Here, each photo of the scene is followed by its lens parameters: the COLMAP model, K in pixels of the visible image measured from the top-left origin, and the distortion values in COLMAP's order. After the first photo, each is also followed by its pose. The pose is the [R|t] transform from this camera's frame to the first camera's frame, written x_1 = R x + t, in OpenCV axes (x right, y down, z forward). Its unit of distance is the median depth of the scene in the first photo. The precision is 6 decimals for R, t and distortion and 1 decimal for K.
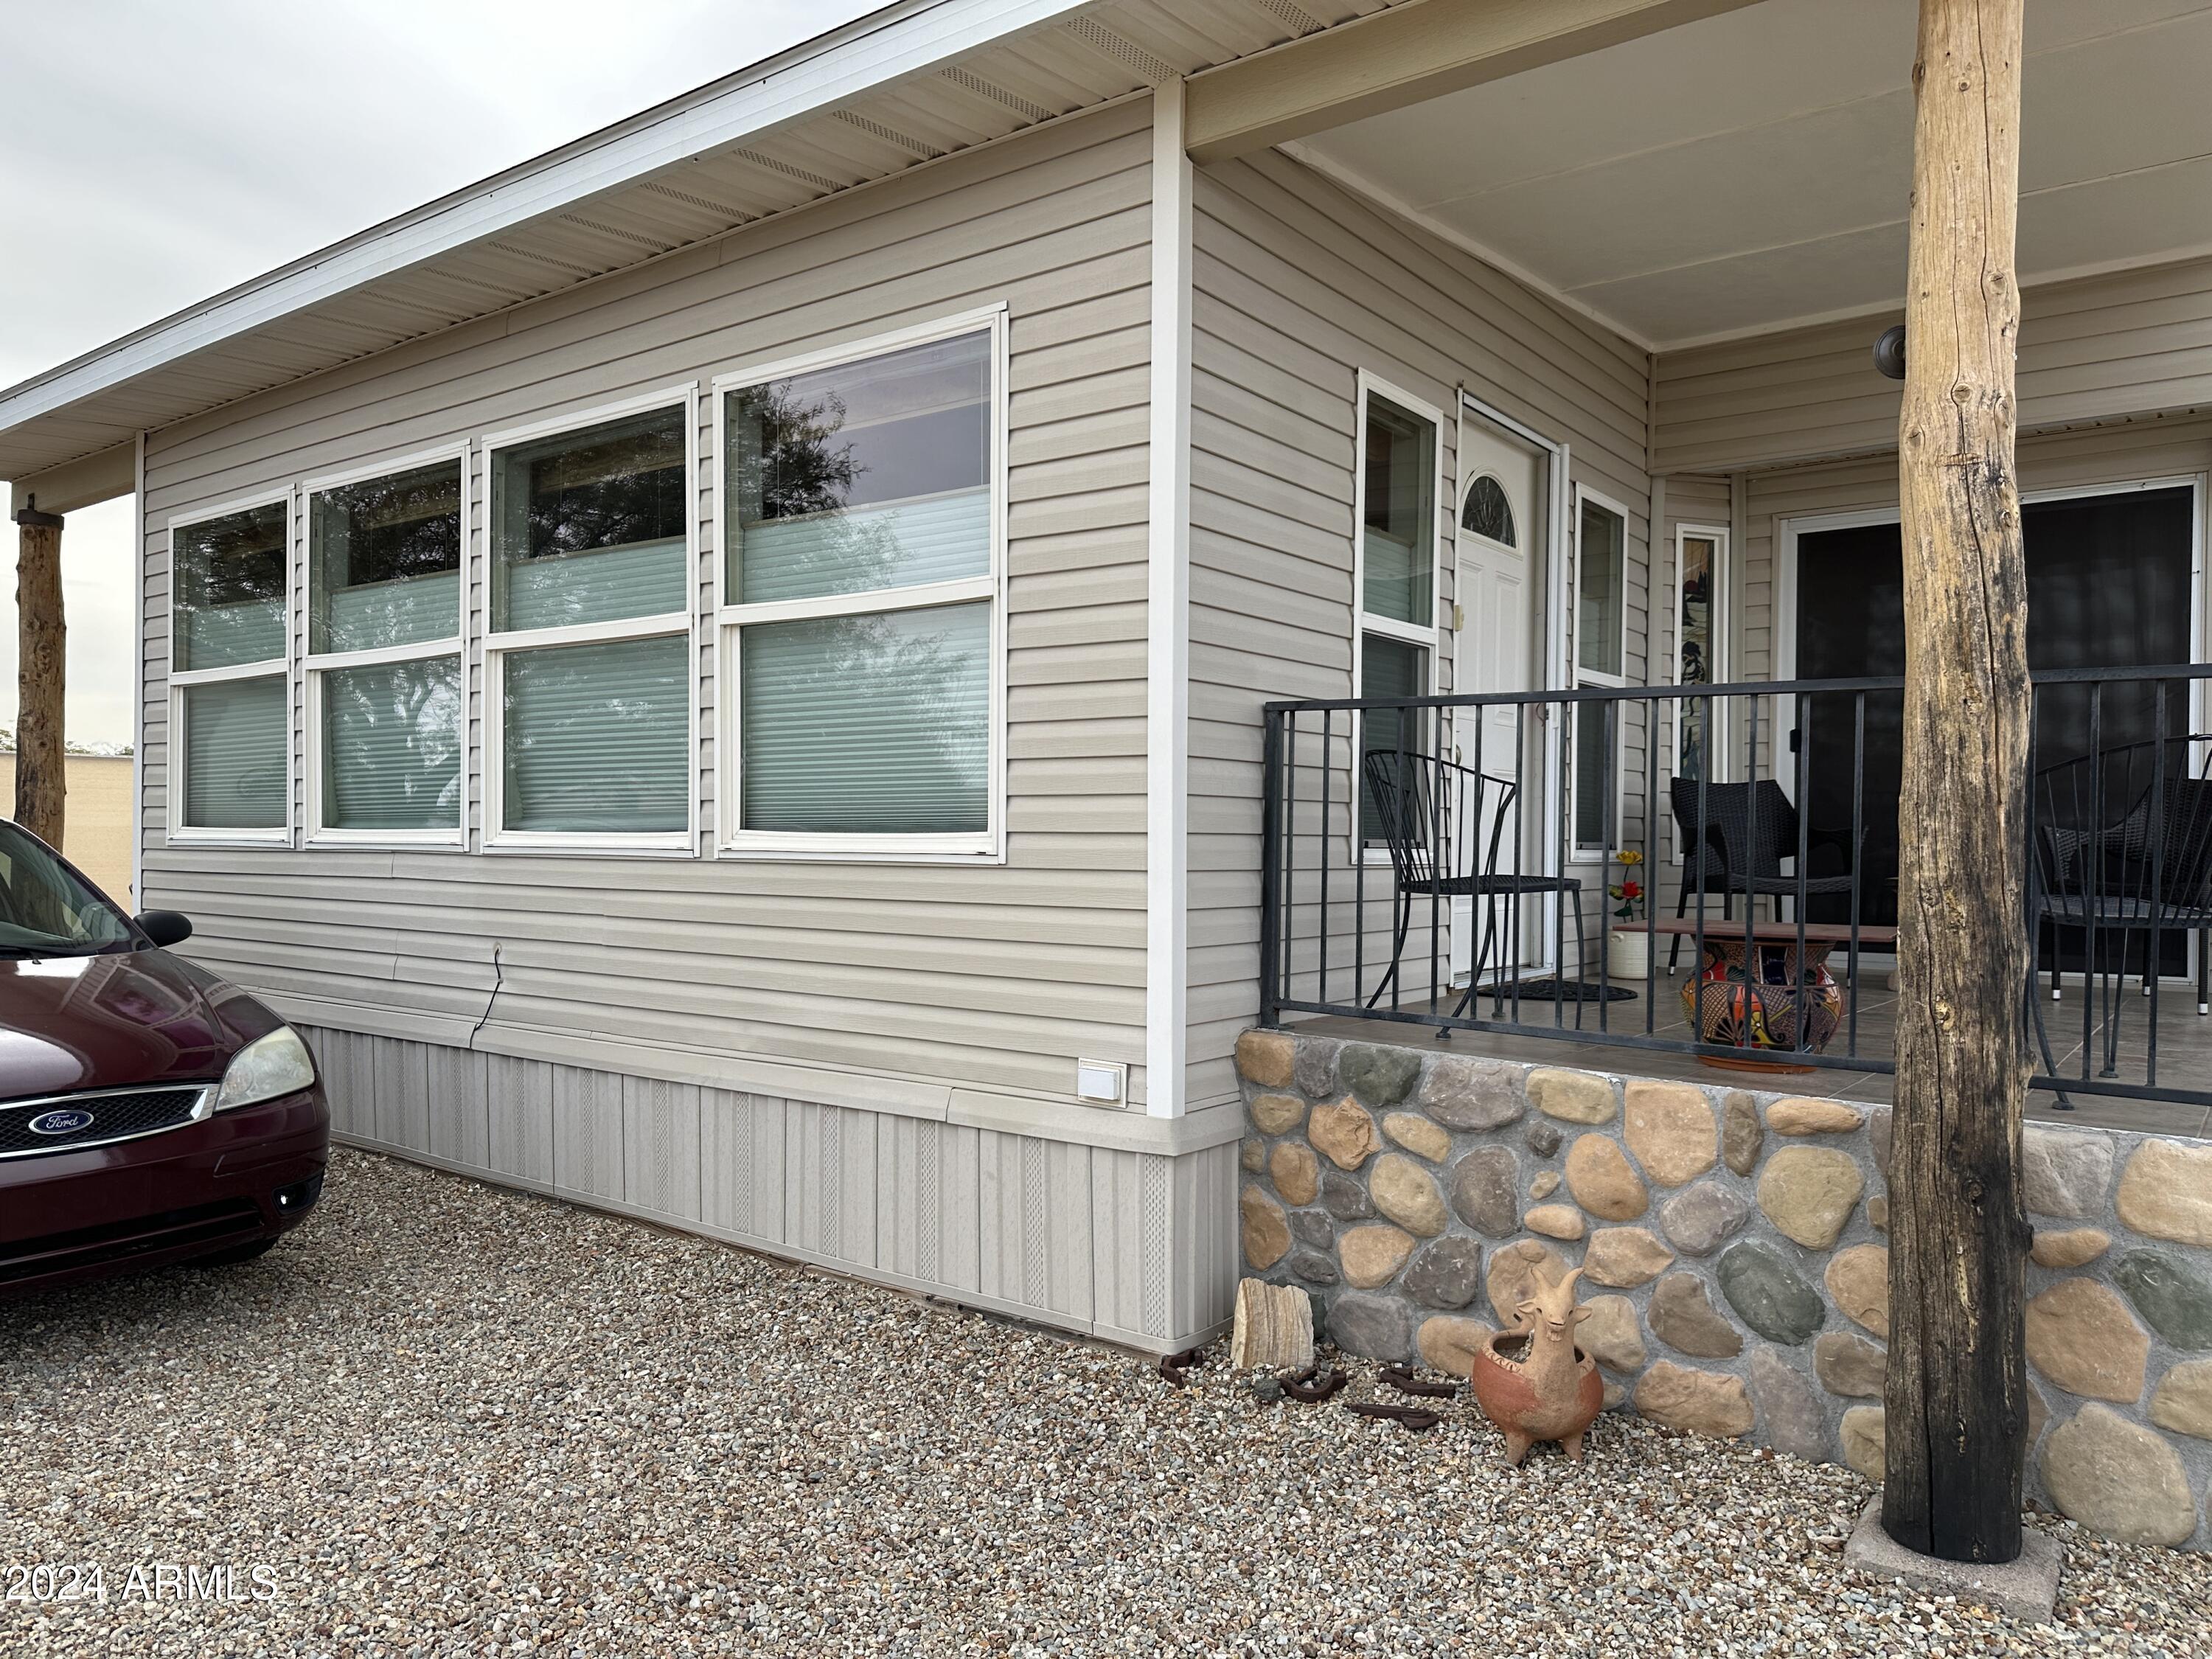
lens RADIAL K [[1542.3, 0, 1078.4], [0, 1542.3, 838.7], [0, 0, 1]] dist [0.035349, -0.038667]
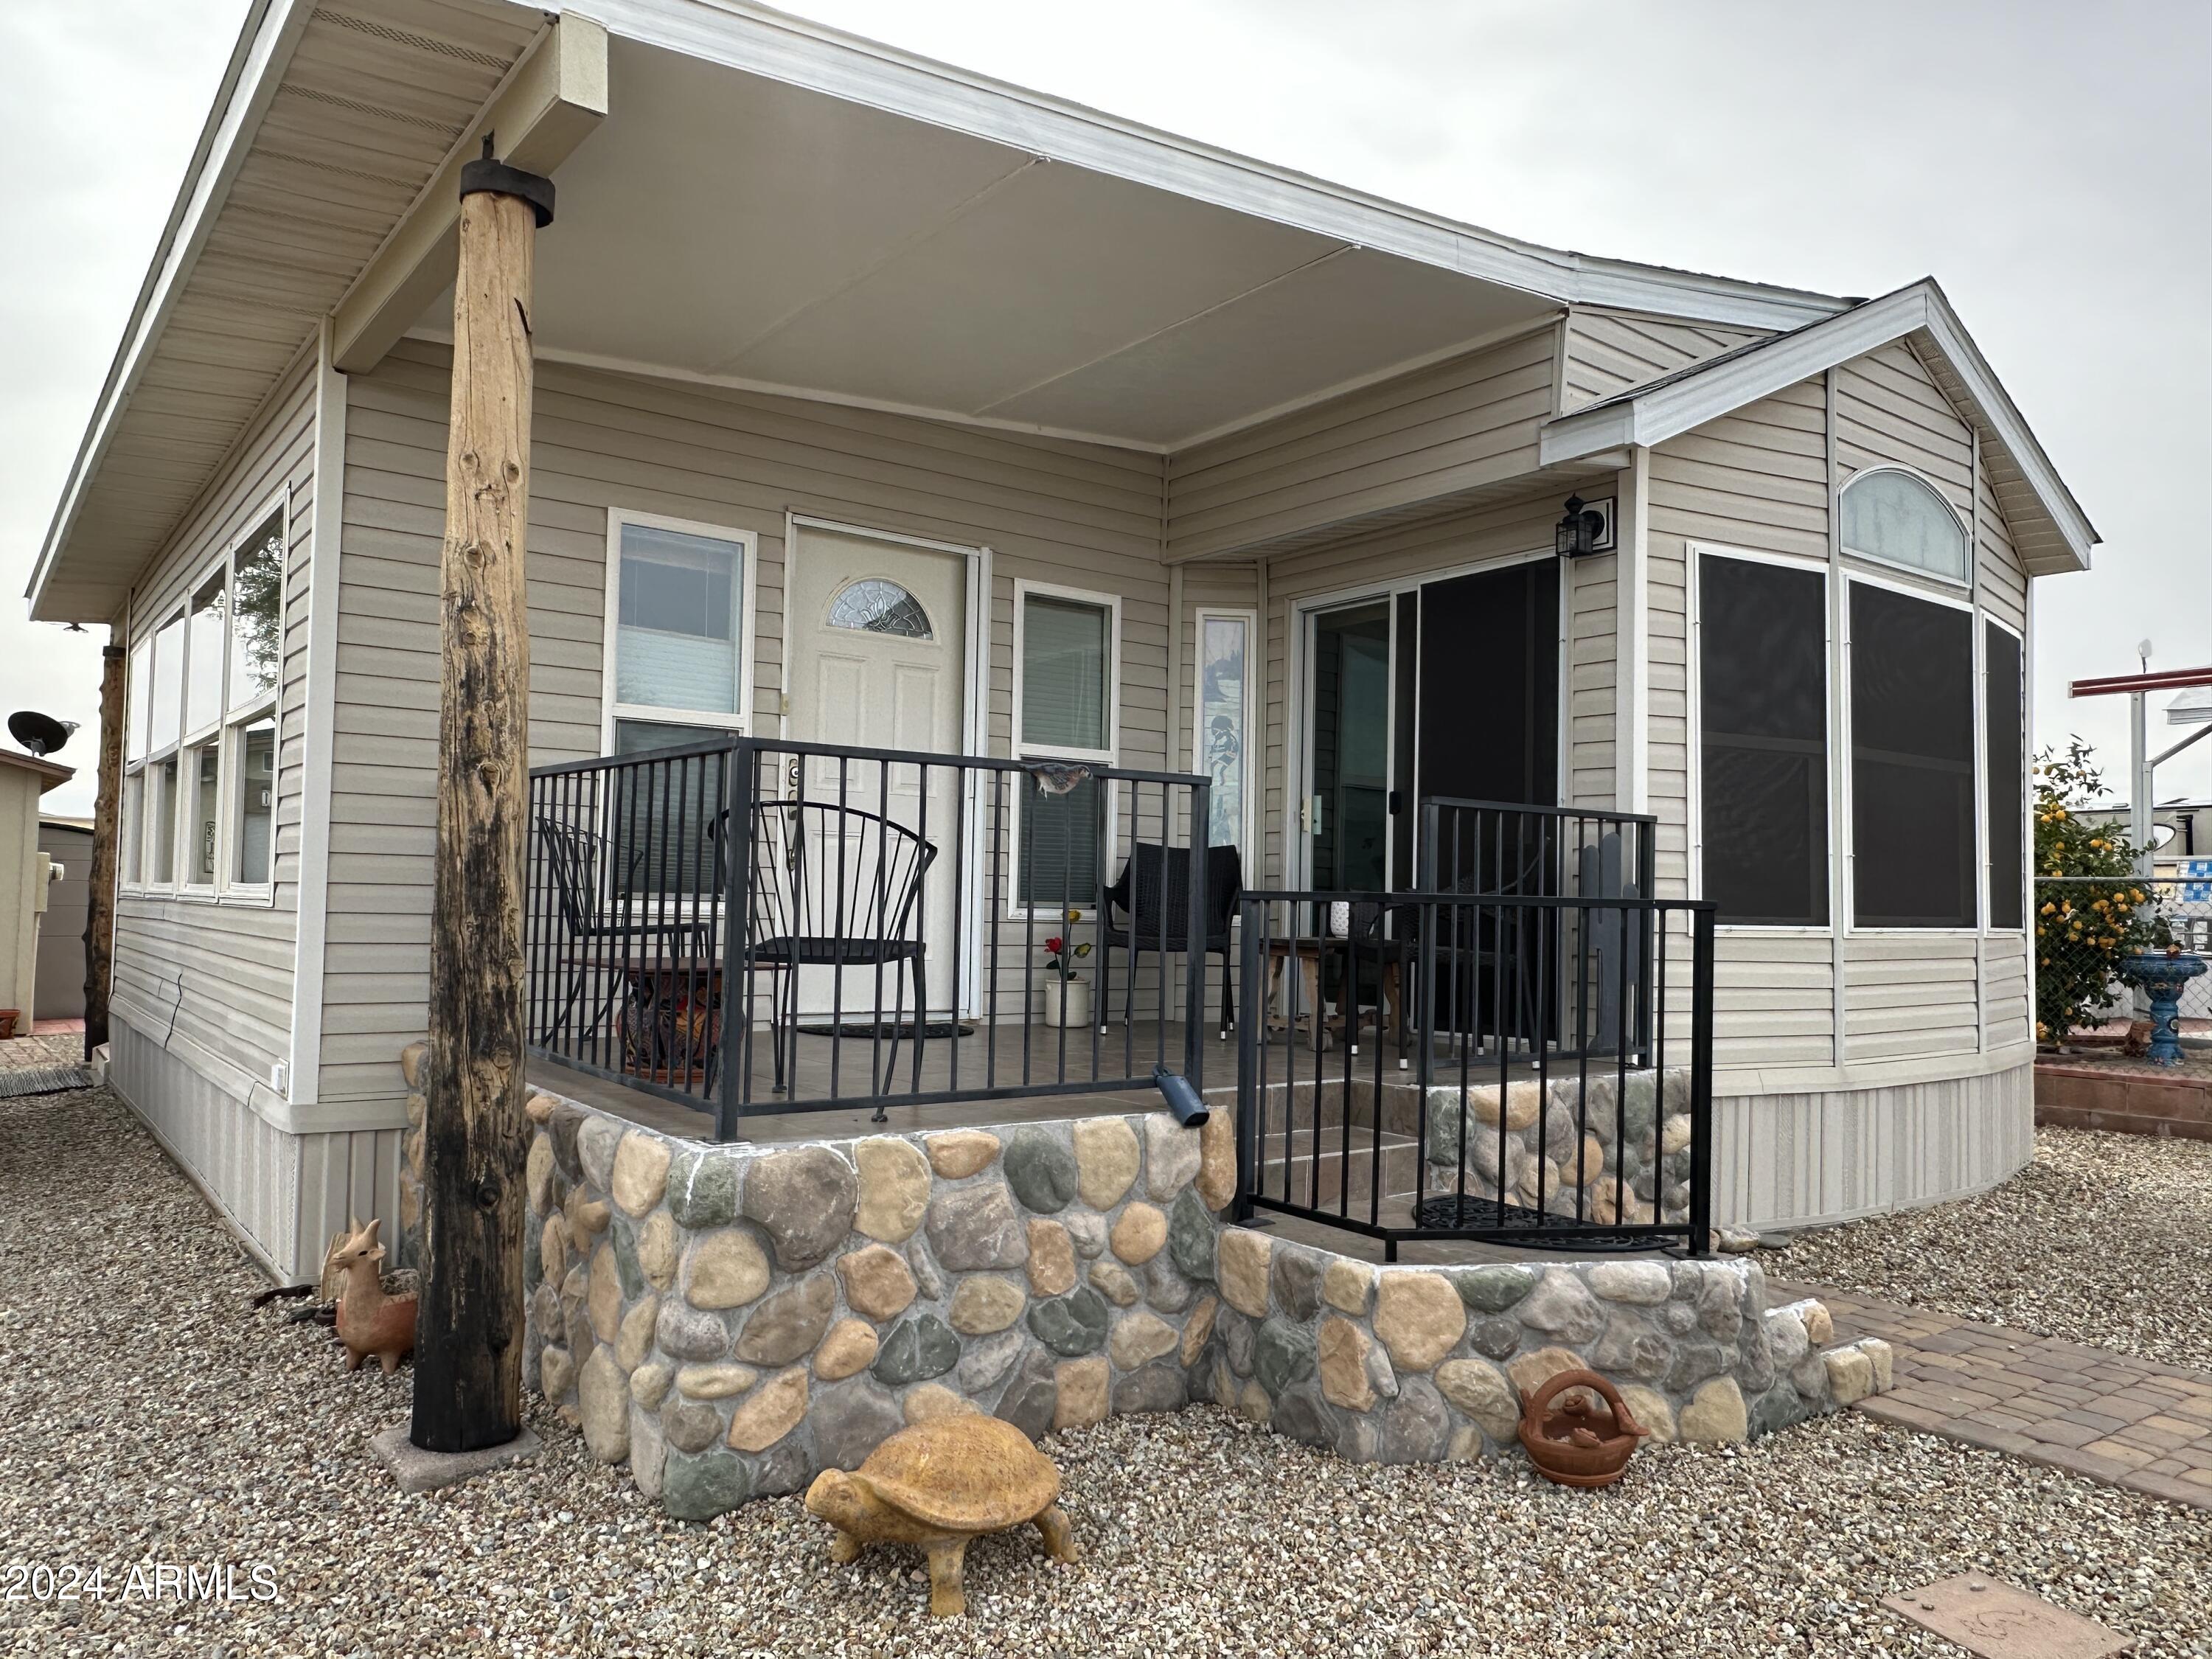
lens RADIAL K [[1543.1, 0, 1106.0], [0, 1543.1, 829.5], [0, 0, 1]] dist [0.002785, 0.001112]
pose [[0.960923, -0.002961, -0.276800, 0.803311], [-0.011796, 0.998597, -0.051630, 0.008488], [0.276565, 0.052878, 0.959539, -0.048446]]
